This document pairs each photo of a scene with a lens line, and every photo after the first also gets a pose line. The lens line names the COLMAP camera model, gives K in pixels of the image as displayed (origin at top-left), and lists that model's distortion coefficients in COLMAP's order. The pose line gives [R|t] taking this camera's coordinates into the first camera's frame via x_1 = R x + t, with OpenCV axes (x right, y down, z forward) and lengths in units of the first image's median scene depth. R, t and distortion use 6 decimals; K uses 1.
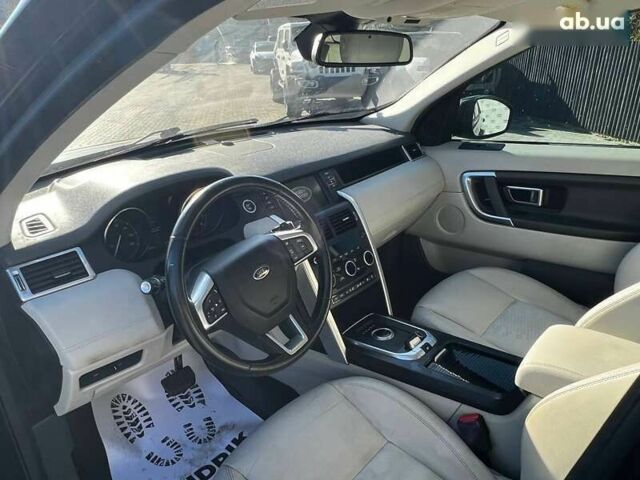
lens RADIAL K [[472.7, 0, 320.0], [0, 472.7, 240.0], [0, 0, 1]] dist [-0.000922, -0.000727]
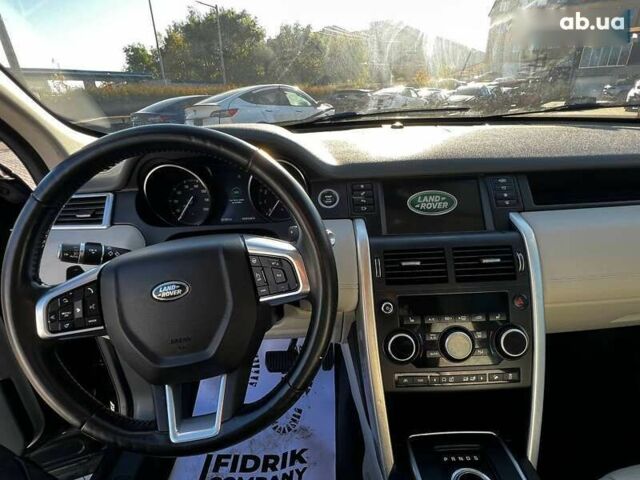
lens RADIAL K [[336.3, 0, 320.0], [0, 336.3, 240.0], [0, 0, 1]] dist [-0.002104, -0.000429]
pose [[0.659440, 0.281447, -0.697085, 0.185354], [-0.261842, 0.955199, 0.137959, -0.067034], [0.704683, 0.091550, 0.703591, 0.543255]]
